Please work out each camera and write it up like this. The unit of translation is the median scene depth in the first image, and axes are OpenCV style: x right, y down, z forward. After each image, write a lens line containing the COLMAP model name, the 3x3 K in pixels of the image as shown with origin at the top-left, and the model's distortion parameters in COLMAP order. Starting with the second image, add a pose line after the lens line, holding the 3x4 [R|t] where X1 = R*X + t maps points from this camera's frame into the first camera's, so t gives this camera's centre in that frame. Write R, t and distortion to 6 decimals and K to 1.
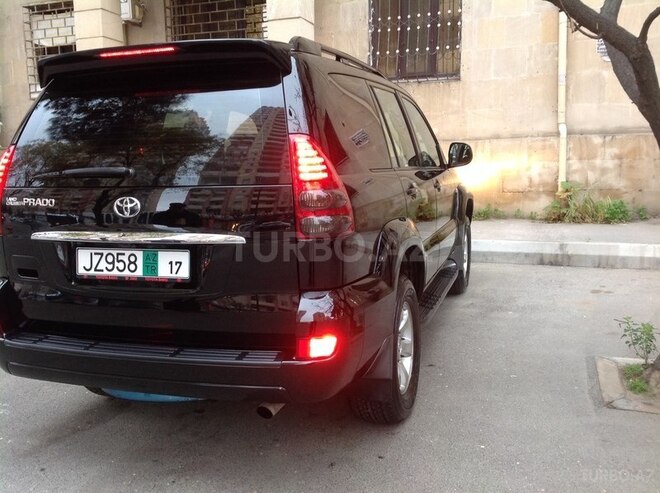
lens RADIAL K [[660.0, 0, 330.0], [0, 660.0, 246.5], [0, 0, 1]] dist [0.121178, -0.253691]
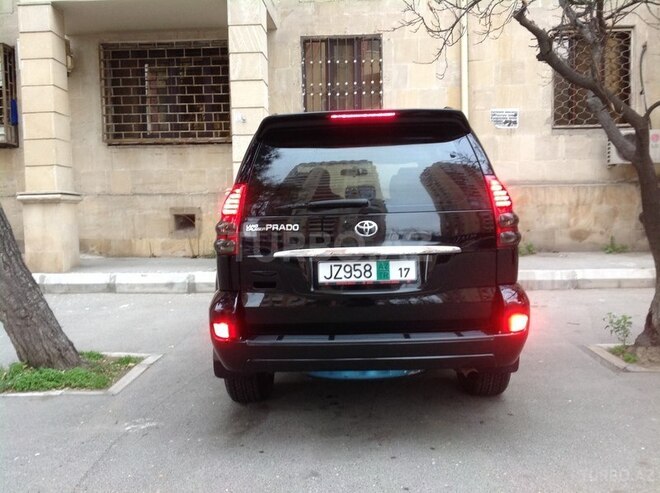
lens RADIAL K [[674.5, 0, 330.0], [0, 674.5, 246.5], [0, 0, 1]] dist [0.126855, -0.252624]
pose [[0.950925, -0.017884, 0.308904, -0.773897], [0.043628, 0.996104, -0.076634, 0.075120], [-0.306330, 0.086351, 0.948001, -0.255704]]
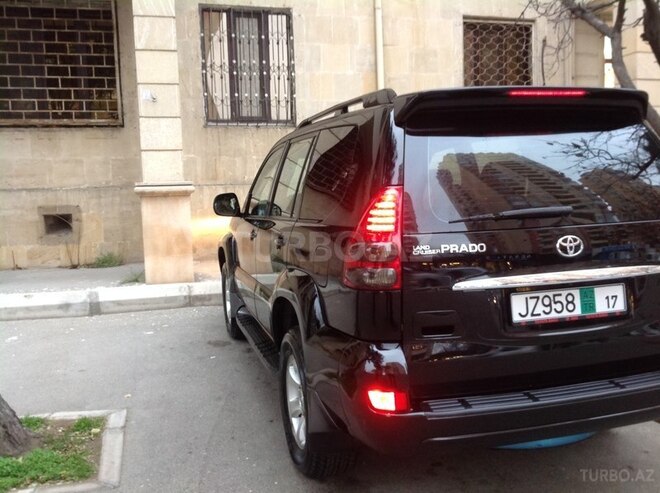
lens RADIAL K [[660.0, 0, 330.0], [0, 660.0, 246.5], [0, 0, 1]] dist [0.121178, -0.253691]
pose [[0.804374, -0.056031, 0.591475, -1.149572], [0.094836, 0.994887, -0.034726, -0.056727], [-0.586506, 0.084026, 0.805575, 0.398914]]
